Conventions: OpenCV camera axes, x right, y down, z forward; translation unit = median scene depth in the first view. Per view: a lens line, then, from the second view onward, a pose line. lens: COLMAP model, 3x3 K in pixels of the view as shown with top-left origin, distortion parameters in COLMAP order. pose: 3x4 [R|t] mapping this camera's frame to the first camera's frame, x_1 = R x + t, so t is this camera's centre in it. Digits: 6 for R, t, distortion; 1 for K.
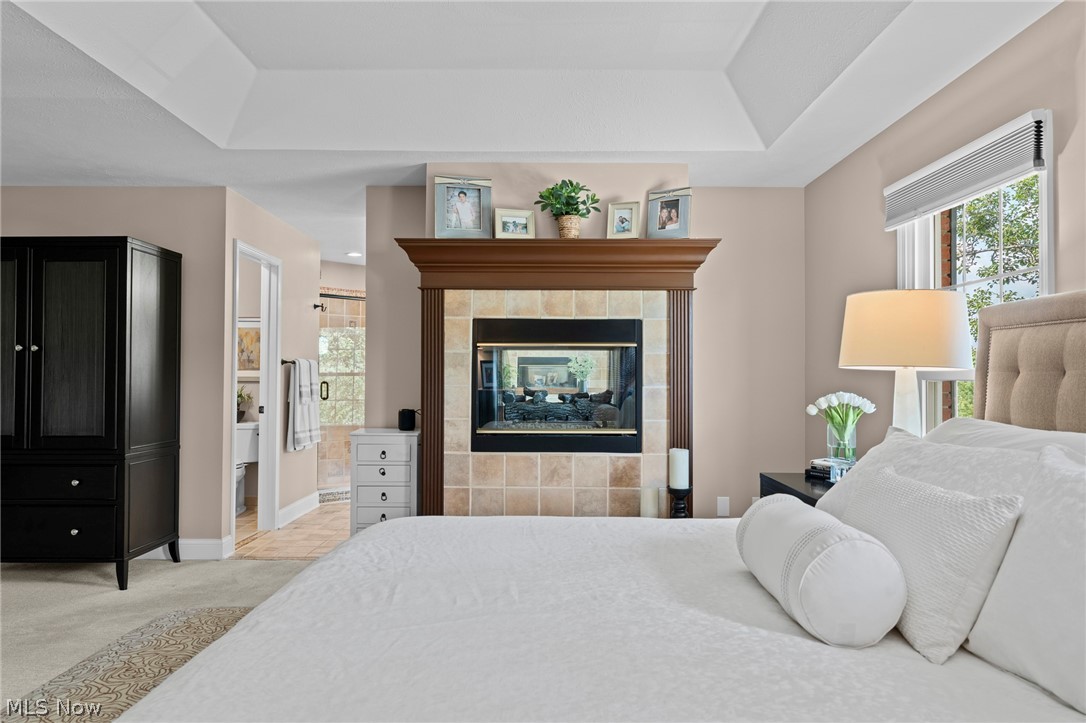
lens RADIAL K [[724.7, 0, 547.5], [0, 724.7, 359.2], [0, 0, 1]] dist [-0.004447, 0.005970]
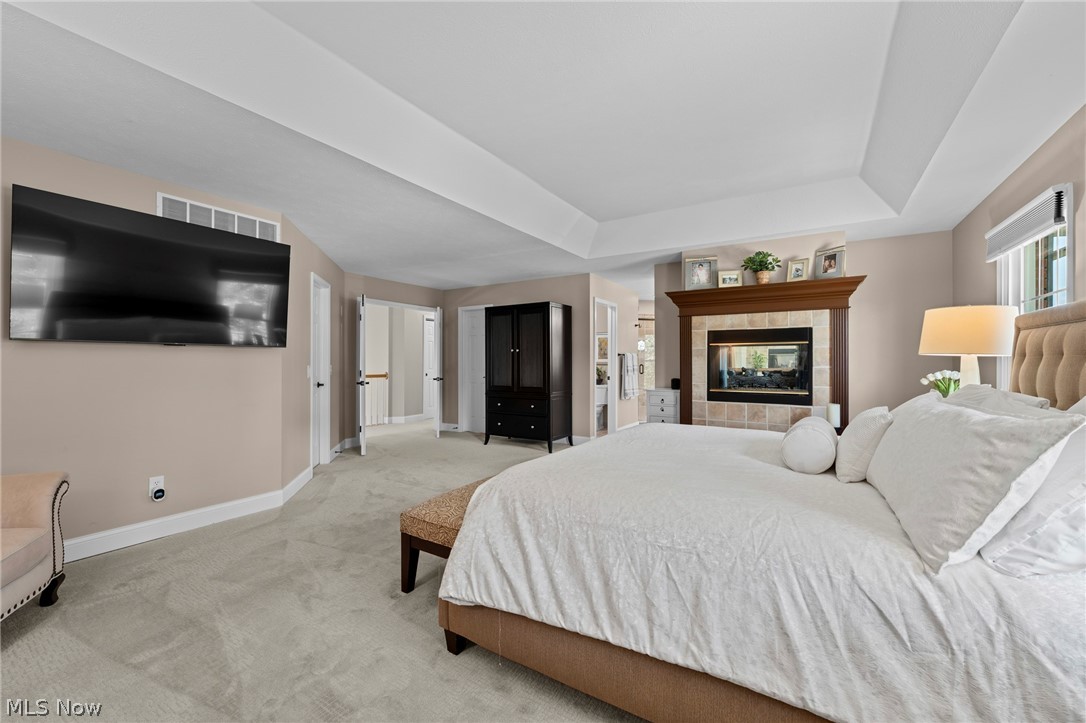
lens RADIAL K [[457.5, 0, 542.4], [0, 457.5, 359.1], [0, 0, 1]] dist [-0.011030, 0.000136]
pose [[0.850579, -0.006845, -0.525803, 0.156225], [0.016020, 0.999788, 0.012899, -0.004310], [0.525603, -0.019395, 0.850509, -0.241657]]
